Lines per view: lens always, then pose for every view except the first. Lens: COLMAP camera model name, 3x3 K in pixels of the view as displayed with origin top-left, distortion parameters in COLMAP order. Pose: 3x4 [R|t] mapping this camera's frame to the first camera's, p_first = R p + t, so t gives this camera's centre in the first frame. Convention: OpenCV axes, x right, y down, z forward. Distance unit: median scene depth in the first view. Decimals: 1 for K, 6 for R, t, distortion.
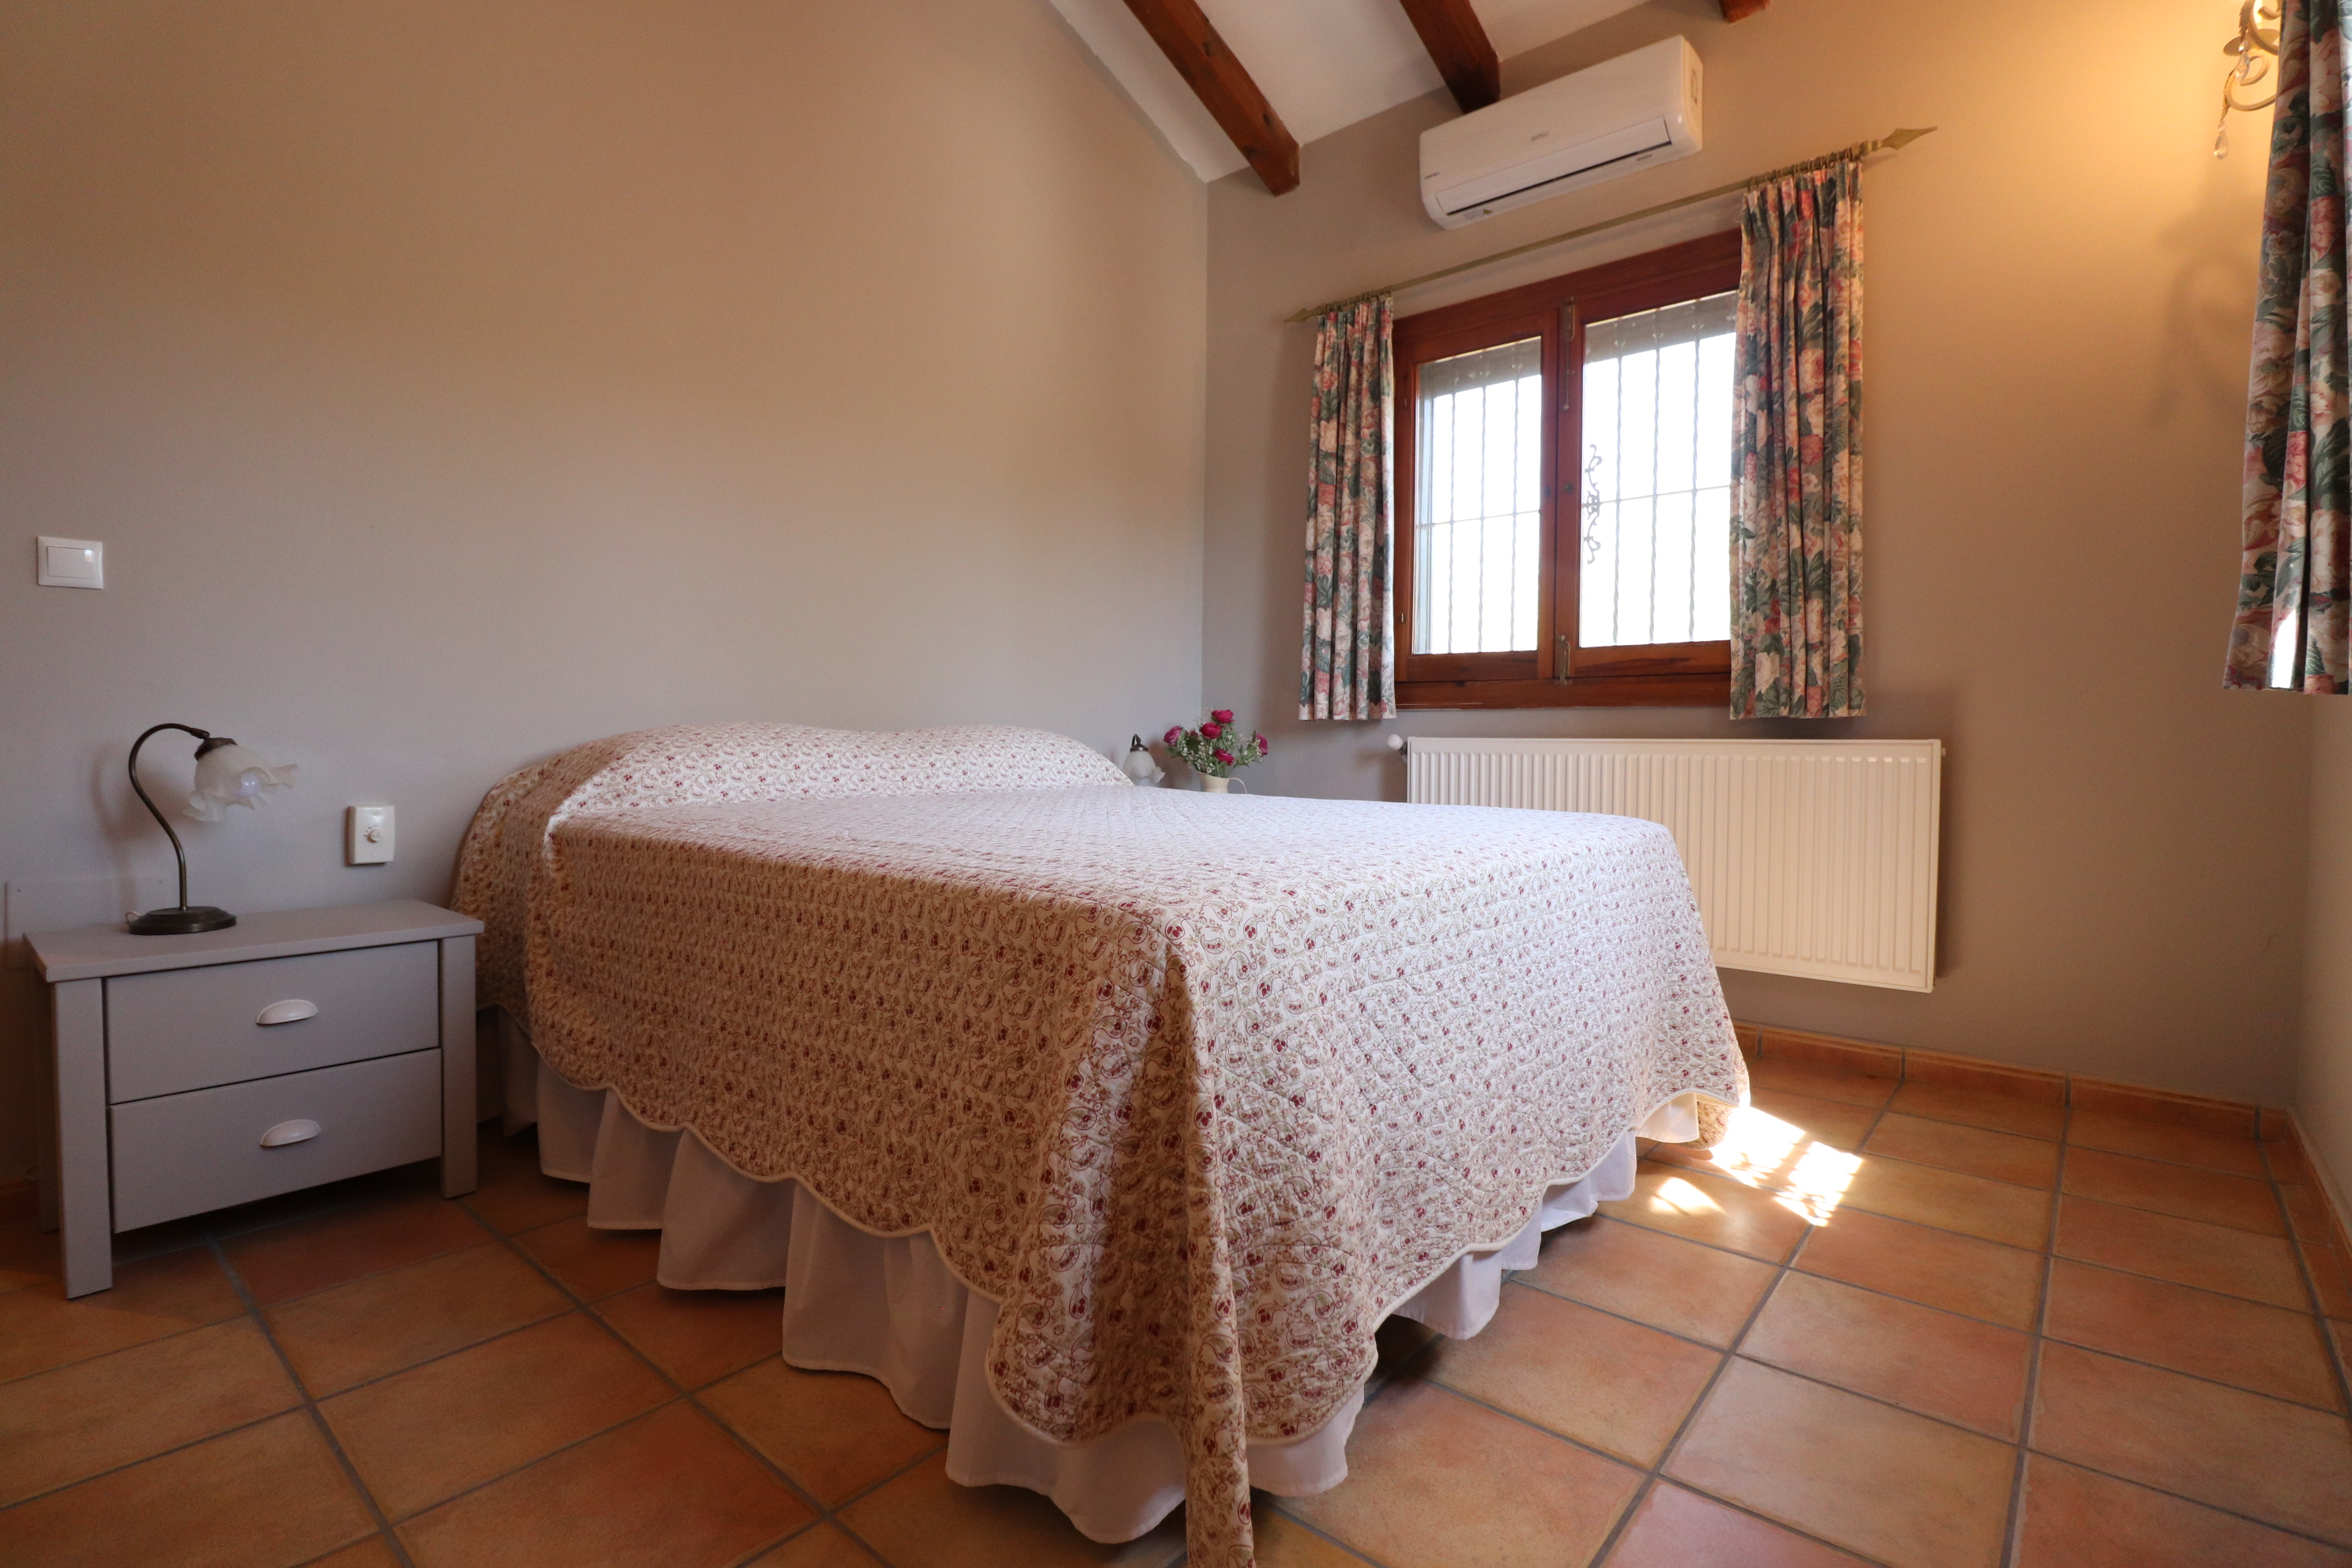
lens RADIAL K [[1102.0, 0, 1177.3], [0, 1102.0, 776.4], [0, 0, 1]] dist [-0.020556, -0.001009]
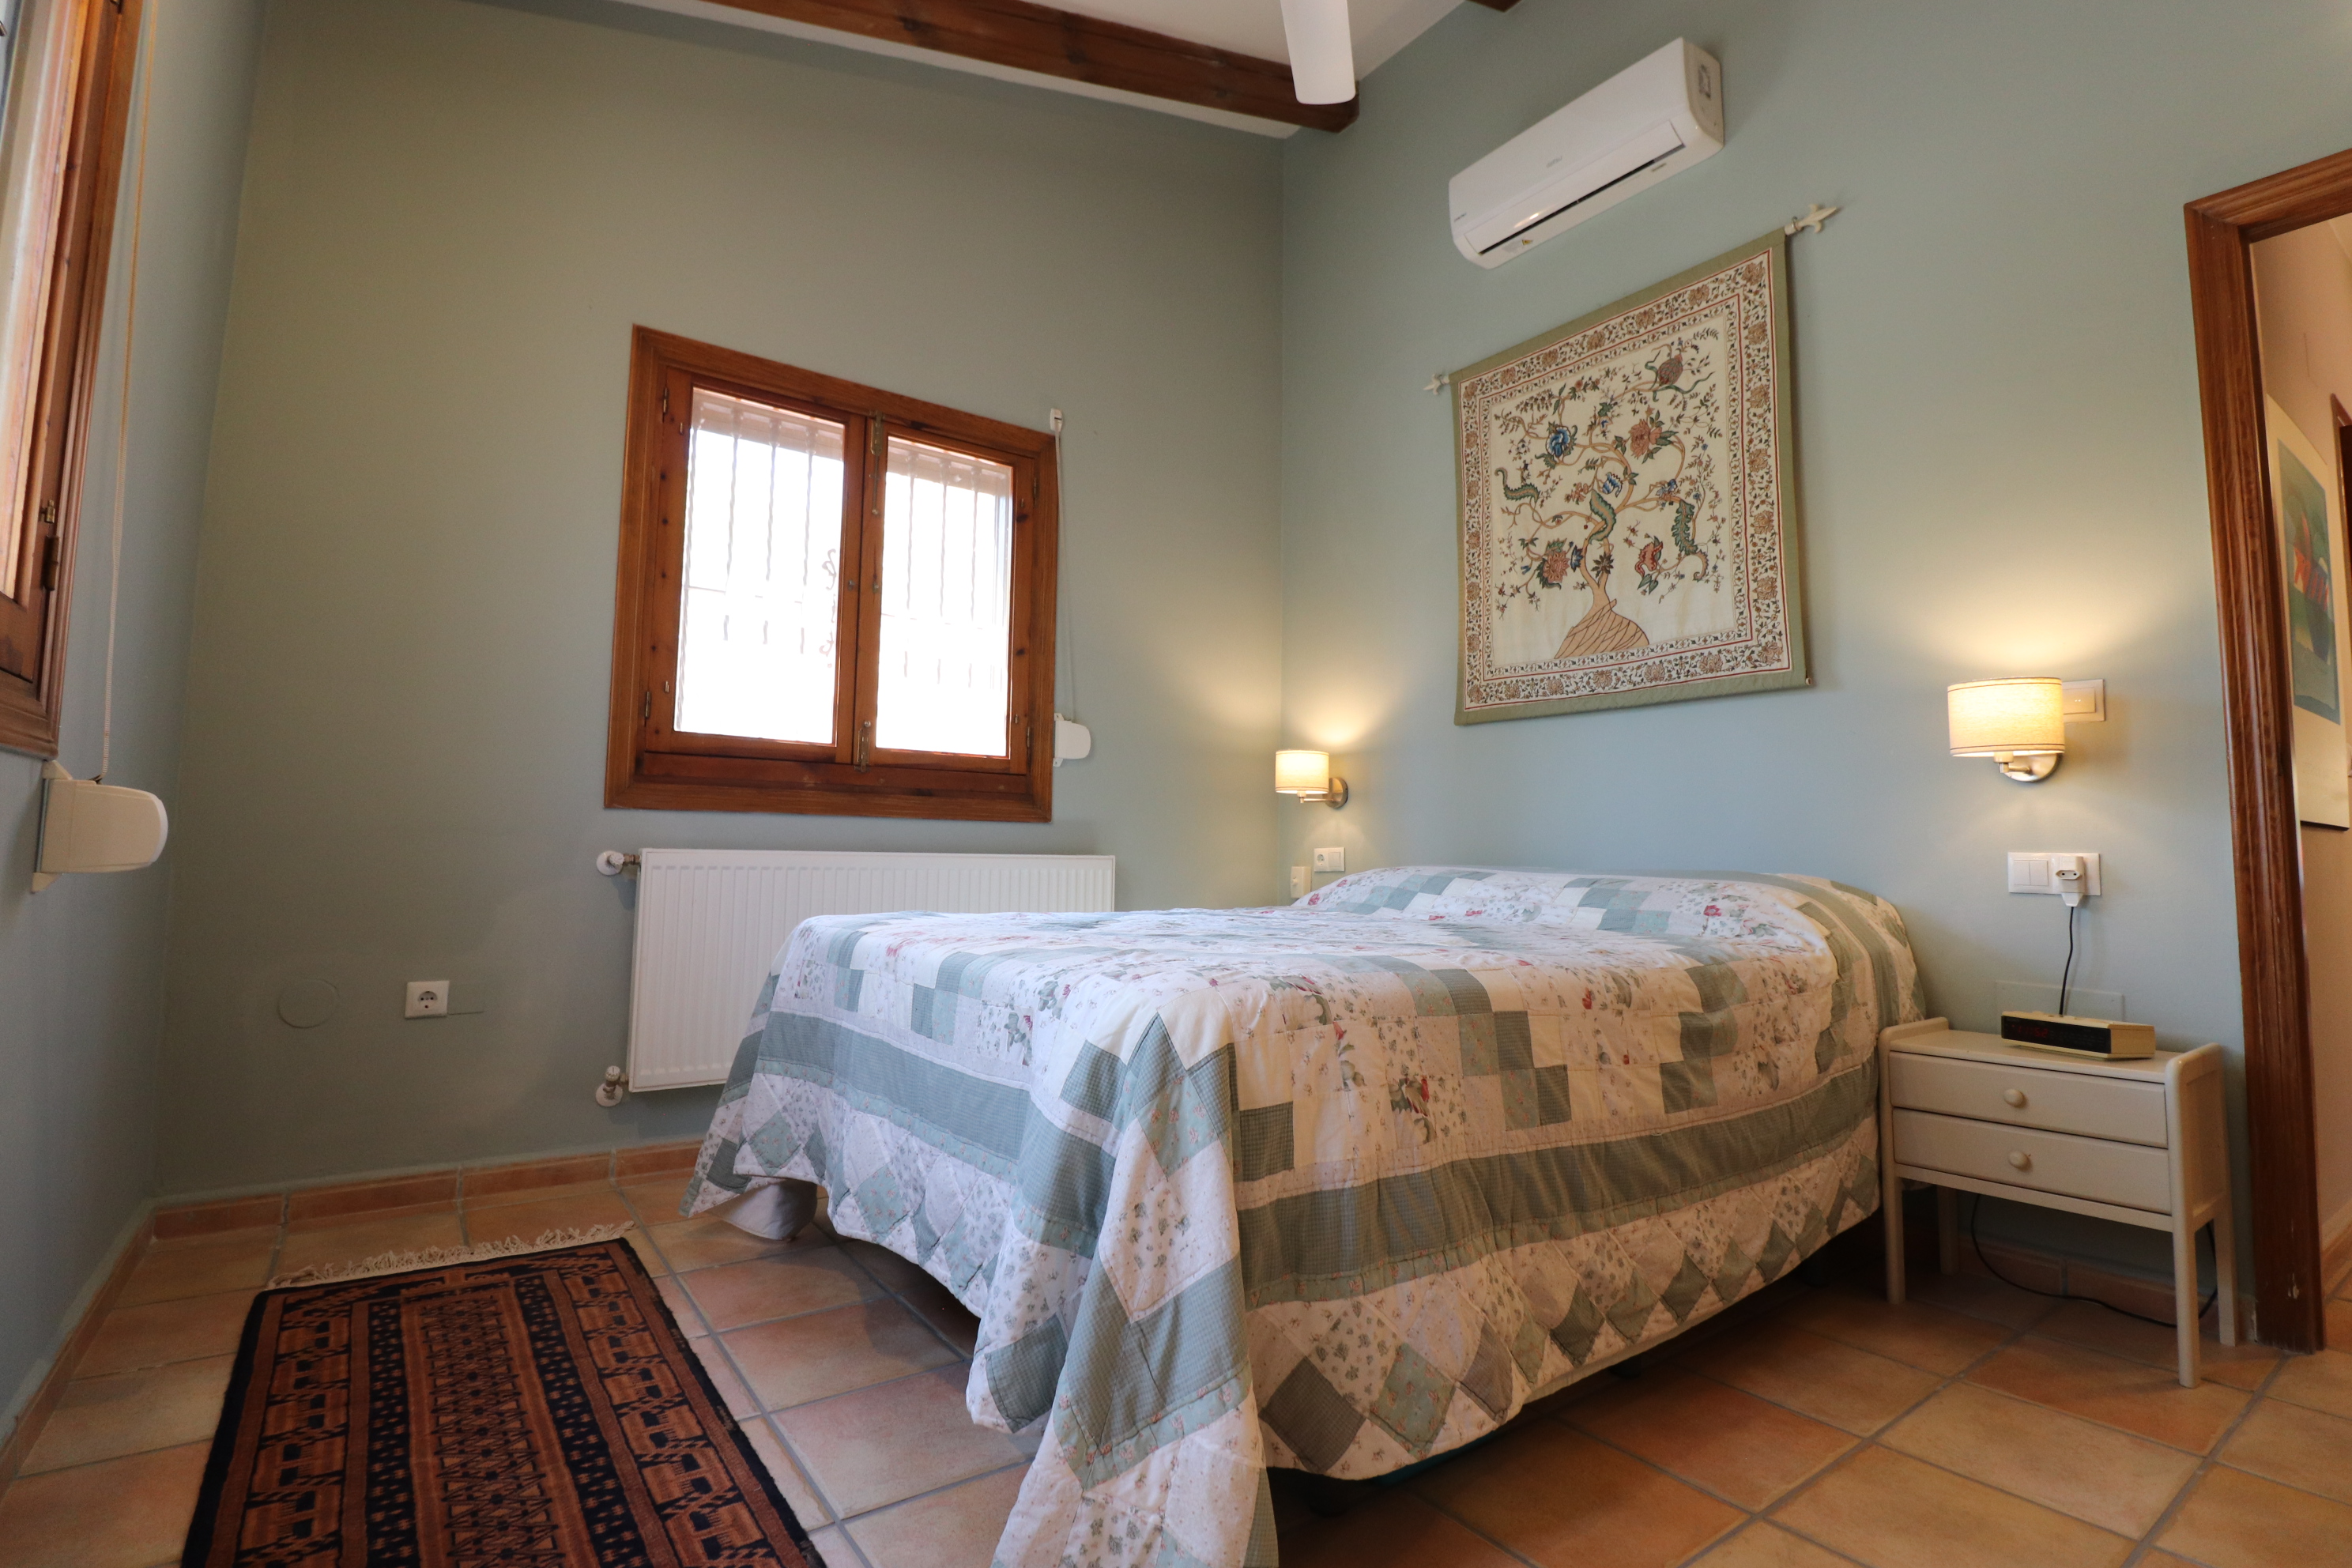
lens RADIAL K [[1102.0, 0, 1175.6], [0, 1102.0, 771.7], [0, 0, 1]] dist [-0.020556, -0.001009]
pose [[0.238543, 0.070267, 0.968587, -0.513104], [0.017377, 0.996910, -0.076601, -0.015401], [-0.970976, 0.035104, 0.236585, 0.495148]]
